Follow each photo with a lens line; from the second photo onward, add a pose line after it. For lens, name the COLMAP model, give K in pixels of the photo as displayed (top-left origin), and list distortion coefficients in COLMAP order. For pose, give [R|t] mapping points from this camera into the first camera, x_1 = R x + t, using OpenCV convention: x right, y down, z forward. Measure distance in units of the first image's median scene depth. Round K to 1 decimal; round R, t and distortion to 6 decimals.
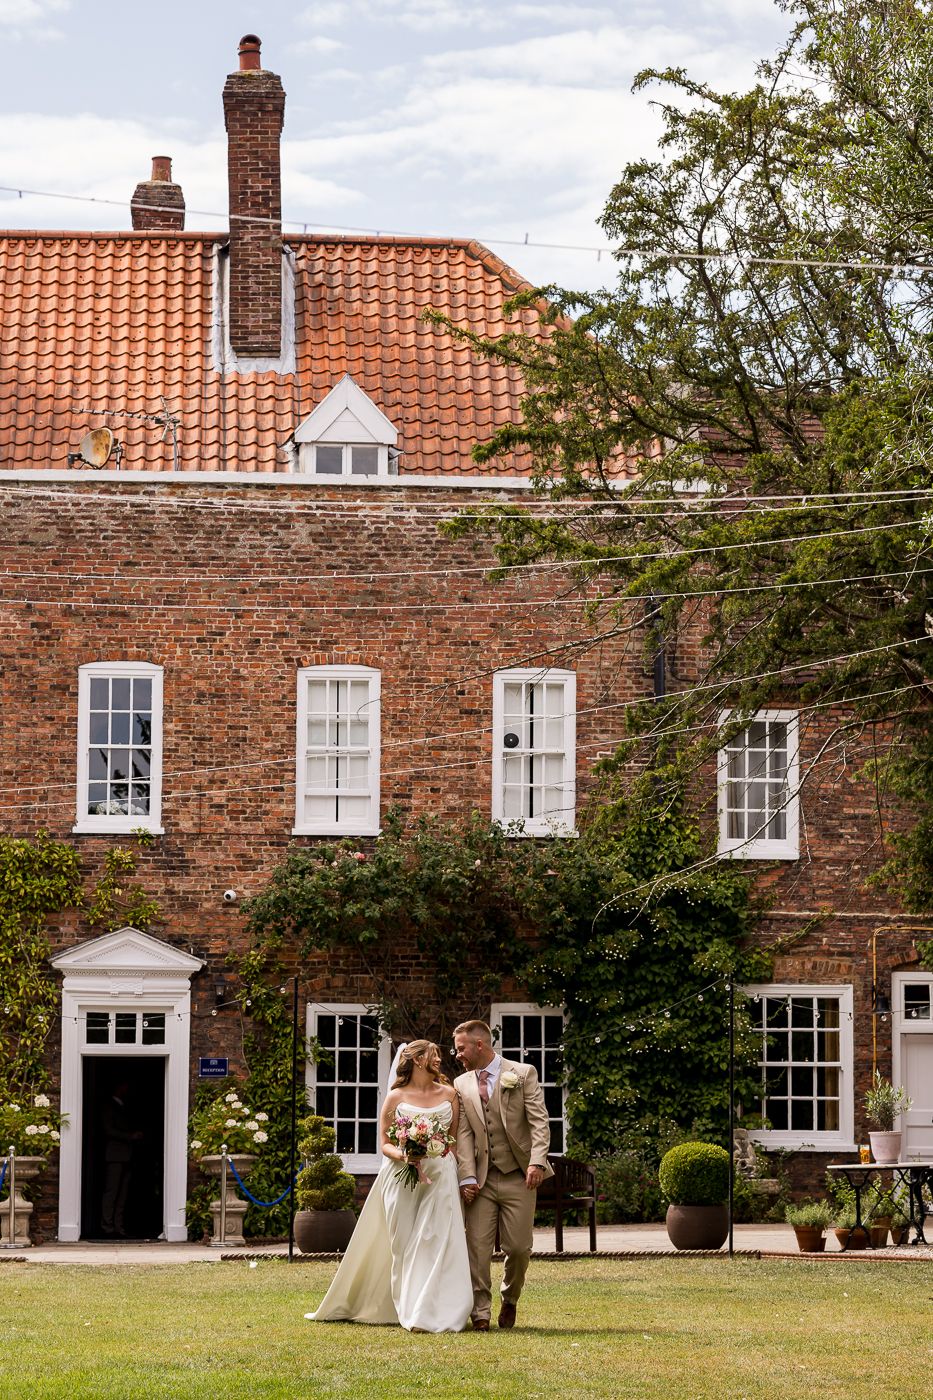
lens RADIAL K [[3881.9, 0, 461.8], [0, 3881.9, 701.2], [0, 0, 1]] dist [-0.003927, 0.912371]
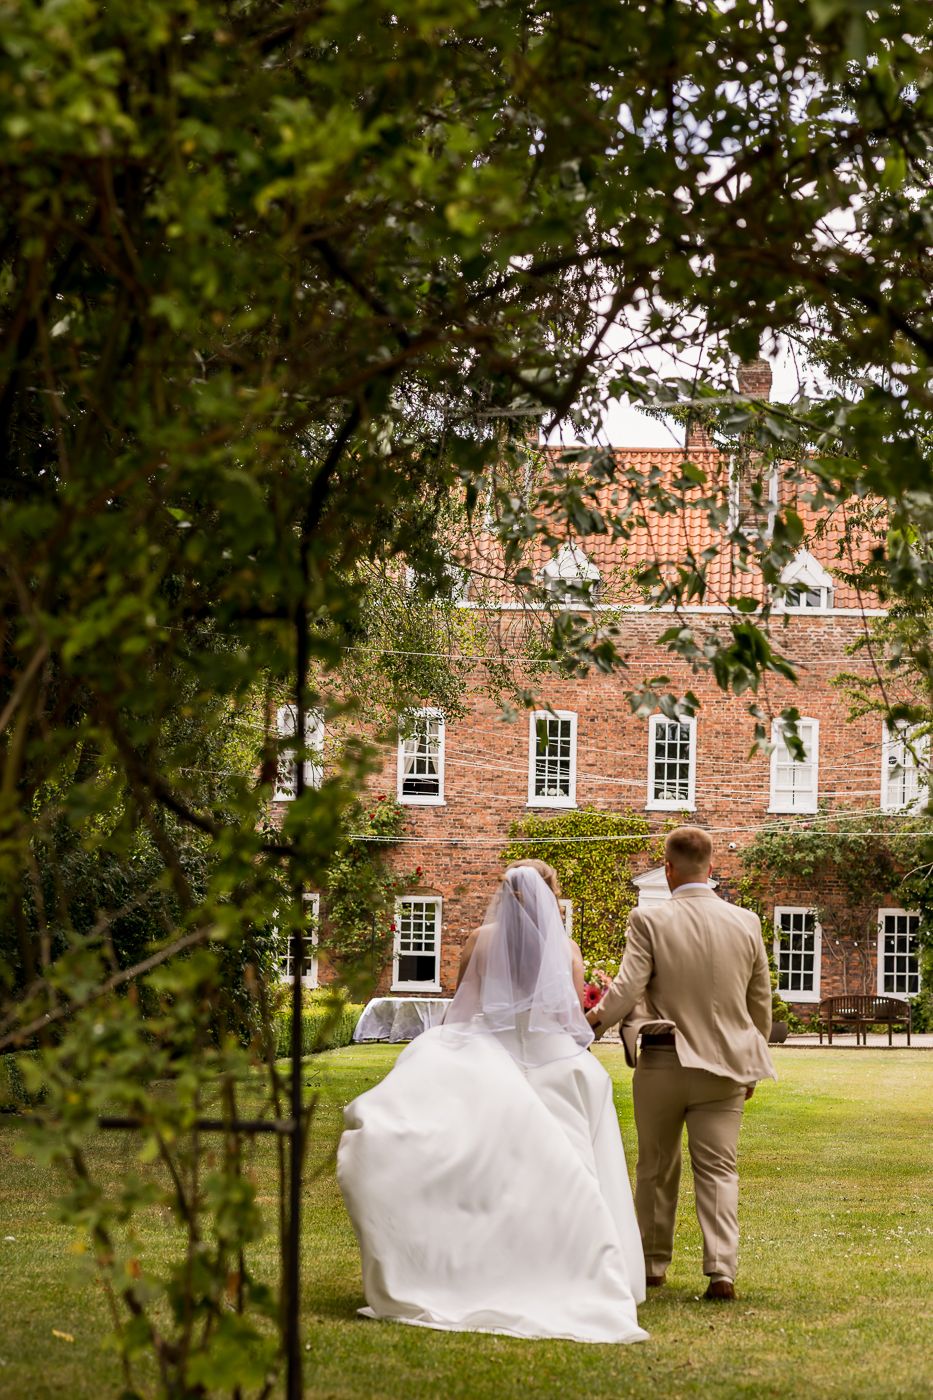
lens RADIAL K [[3778.9, 0, 468.9], [0, 3778.9, 696.9], [0, 0, 1]] dist [-0.100367, 1.601418]
pose [[0.988912, 0.012097, -0.148008, 0.077047], [-0.005443, 0.998960, 0.045279, -0.096759], [0.148402, -0.043972, 0.987949, -0.735445]]
